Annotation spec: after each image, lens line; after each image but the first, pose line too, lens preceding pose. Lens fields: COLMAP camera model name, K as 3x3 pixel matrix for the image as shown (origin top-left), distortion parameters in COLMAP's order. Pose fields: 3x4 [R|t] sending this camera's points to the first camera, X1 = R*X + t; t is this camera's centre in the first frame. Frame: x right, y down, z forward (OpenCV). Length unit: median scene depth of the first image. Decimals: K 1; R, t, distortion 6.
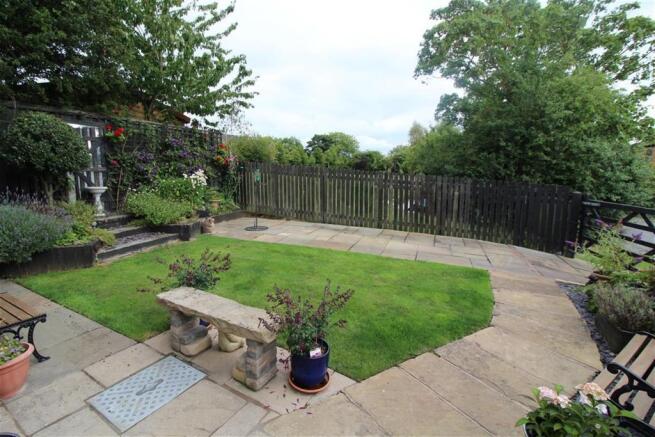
lens RADIAL K [[302.4, 0, 321.9], [0, 302.4, 215.1], [0, 0, 1]] dist [-0.002235, -0.011362]
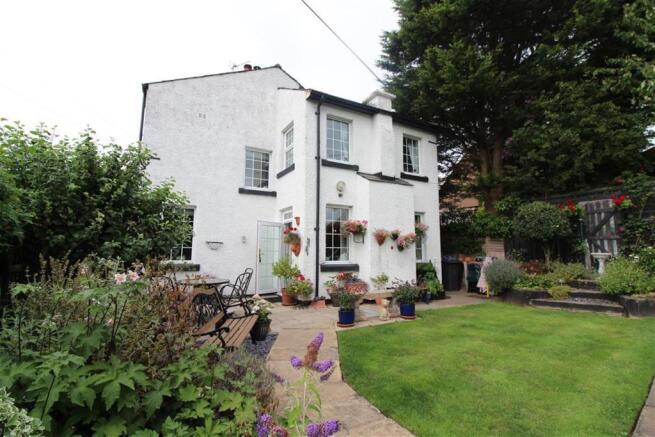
lens RADIAL K [[302.4, 0, 321.9], [0, 302.4, 215.1], [0, 0, 1]] dist [-0.002235, -0.011362]
pose [[-0.526911, -0.104912, -0.843421, 0.748501], [-0.121458, 0.991462, -0.047448, -0.056015], [0.841197, 0.077439, -0.535155, 0.722745]]
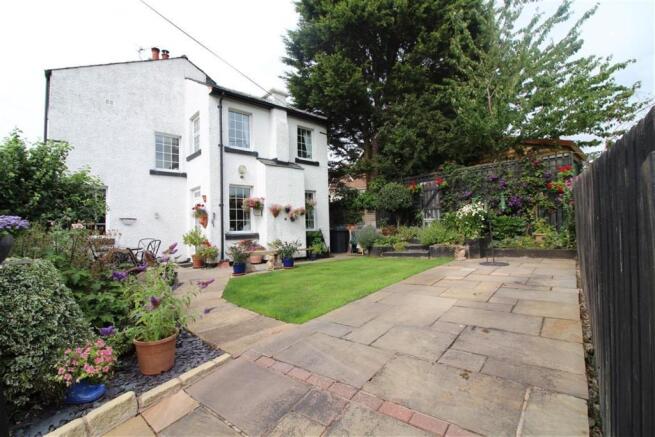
lens RADIAL K [[302.4, 0, 321.9], [0, 302.4, 215.1], [0, 0, 1]] dist [-0.002235, -0.011362]
pose [[-0.321374, -0.033574, -0.946357, 0.954753], [-0.100264, 0.994960, -0.001250, -0.054659], [0.941629, 0.094483, -0.323121, 0.991172]]
